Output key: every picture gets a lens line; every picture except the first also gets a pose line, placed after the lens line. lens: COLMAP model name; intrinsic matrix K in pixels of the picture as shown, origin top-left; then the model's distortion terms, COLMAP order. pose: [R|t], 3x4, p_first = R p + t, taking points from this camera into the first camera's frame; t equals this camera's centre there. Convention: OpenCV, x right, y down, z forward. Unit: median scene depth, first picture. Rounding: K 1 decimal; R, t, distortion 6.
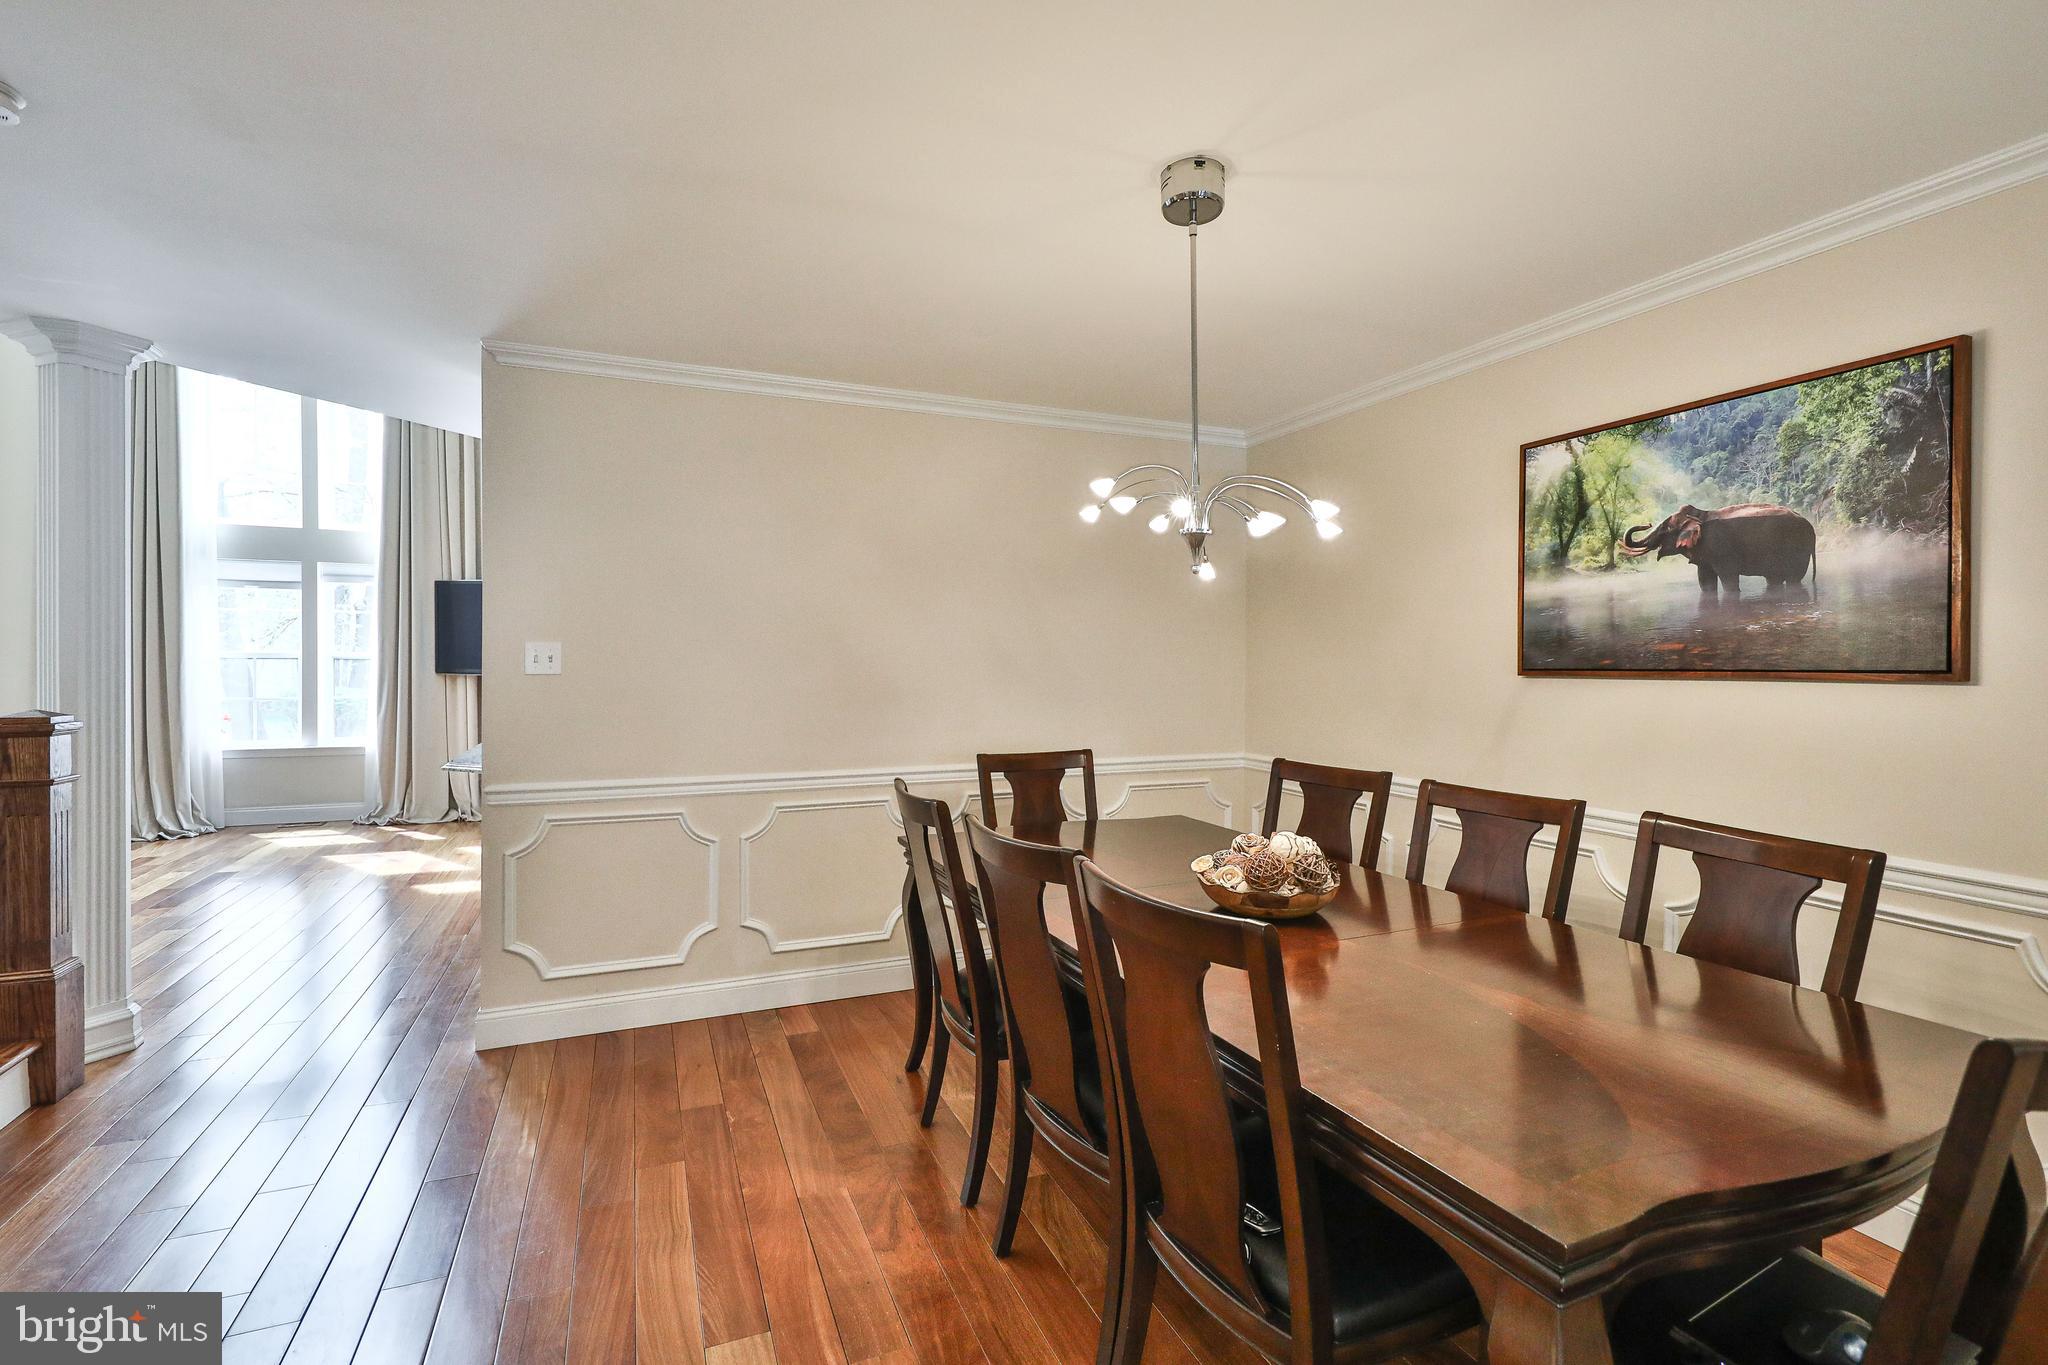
lens RADIAL K [[932.5, 0, 1026.4], [0, 932.5, 667.7], [0, 0, 1]] dist [-0.003441, -0.000930]
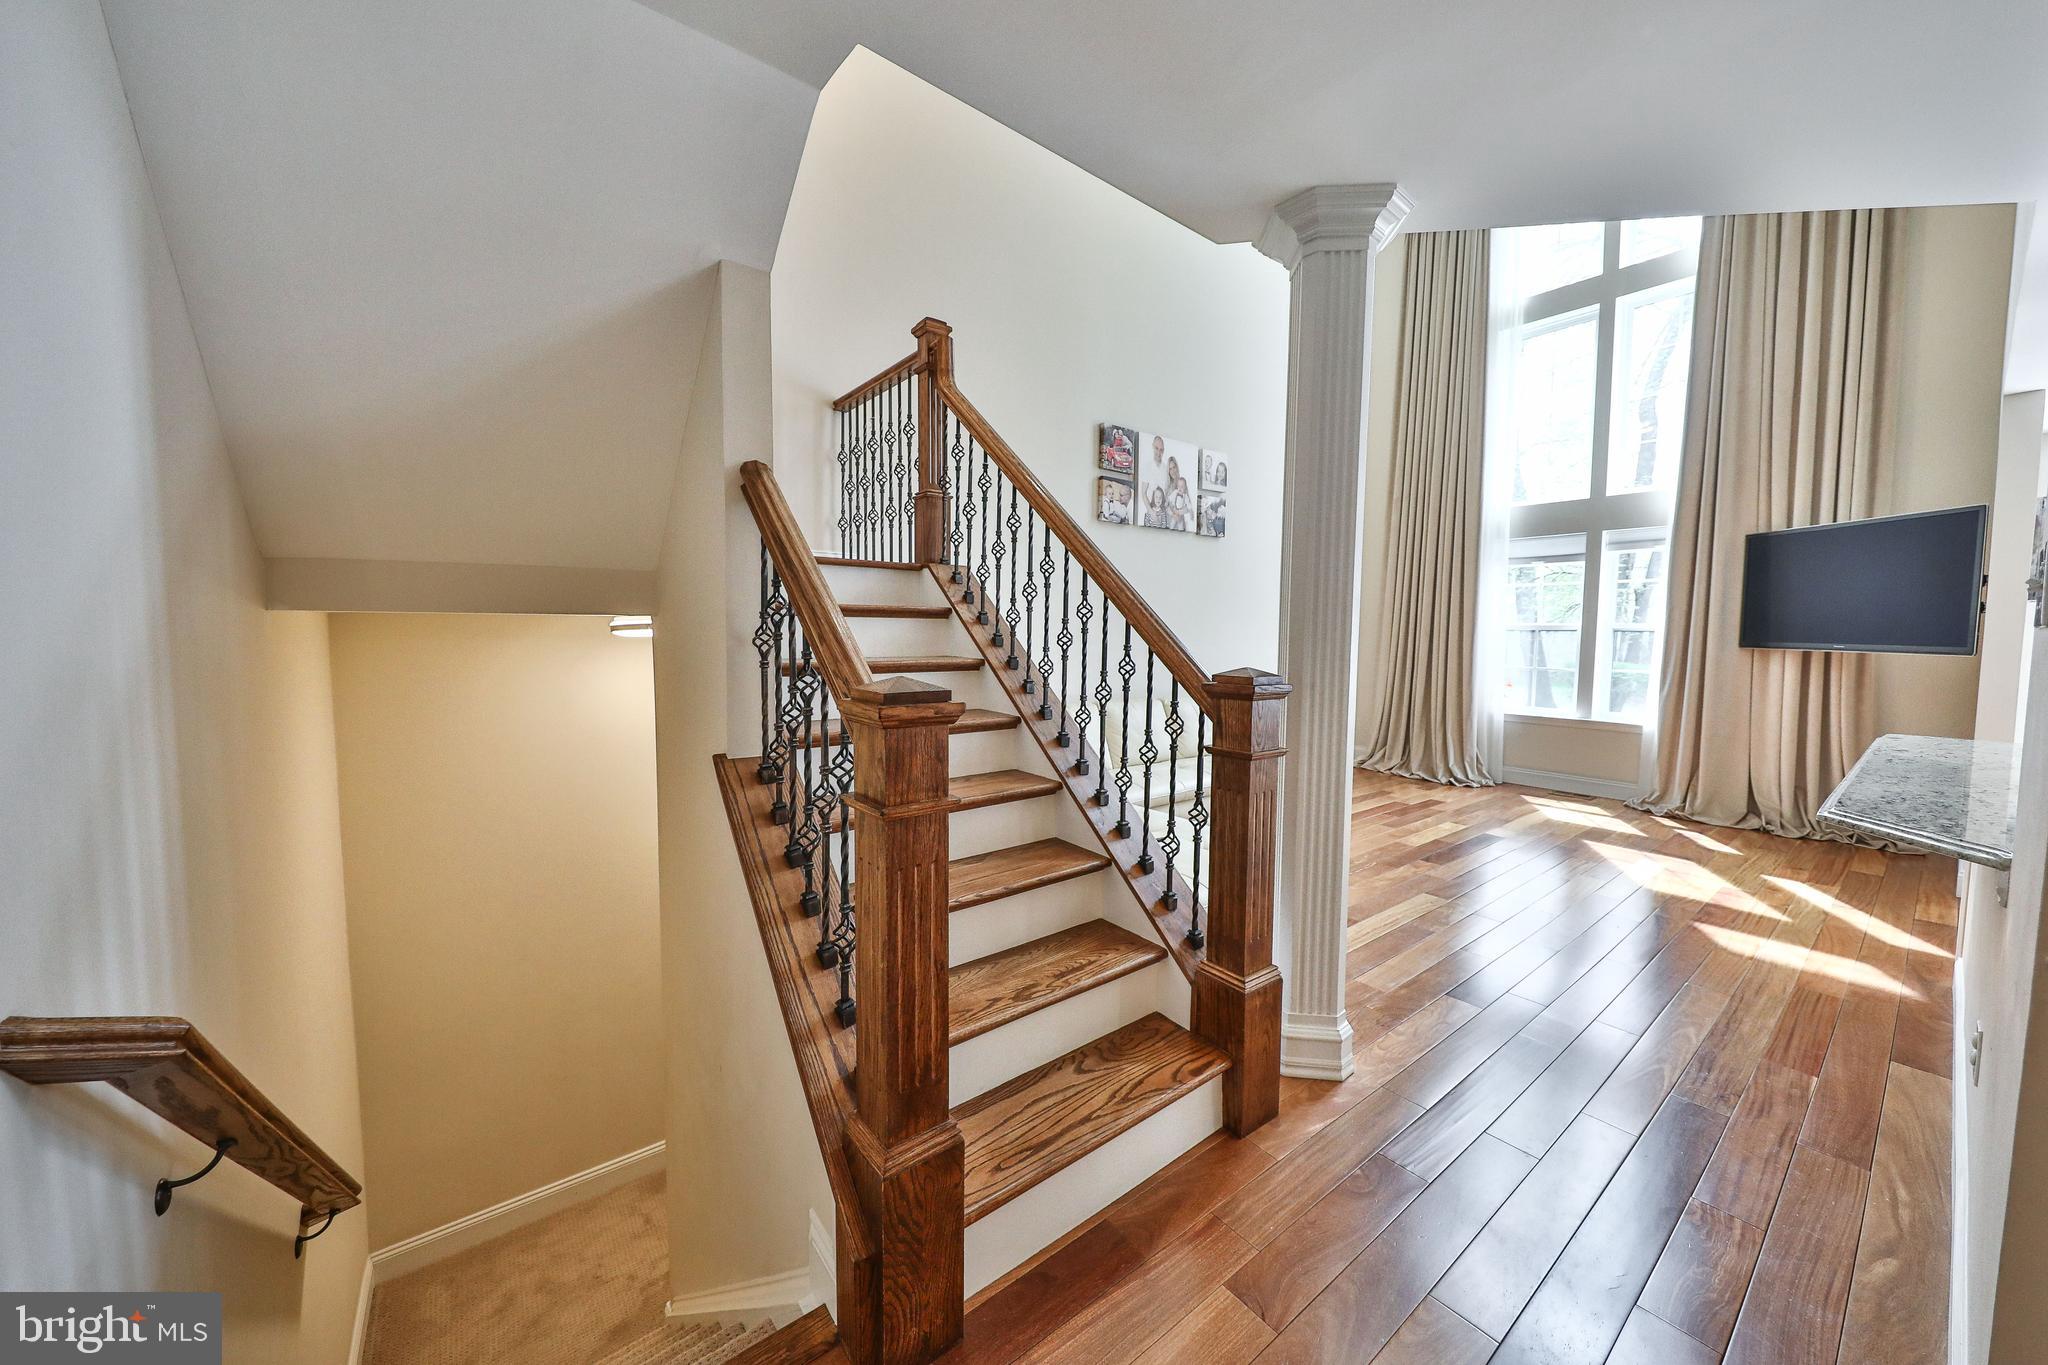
lens RADIAL K [[732.5, 0, 1029.4], [0, 732.5, 675.3], [0, 0, 1]] dist [-0.000712, -0.001738]
pose [[0.255978, 0.057320, -0.964982, -0.174924], [-0.018819, 0.998347, 0.054310, 0.007753], [0.966499, 0.004258, 0.256634, 0.233189]]
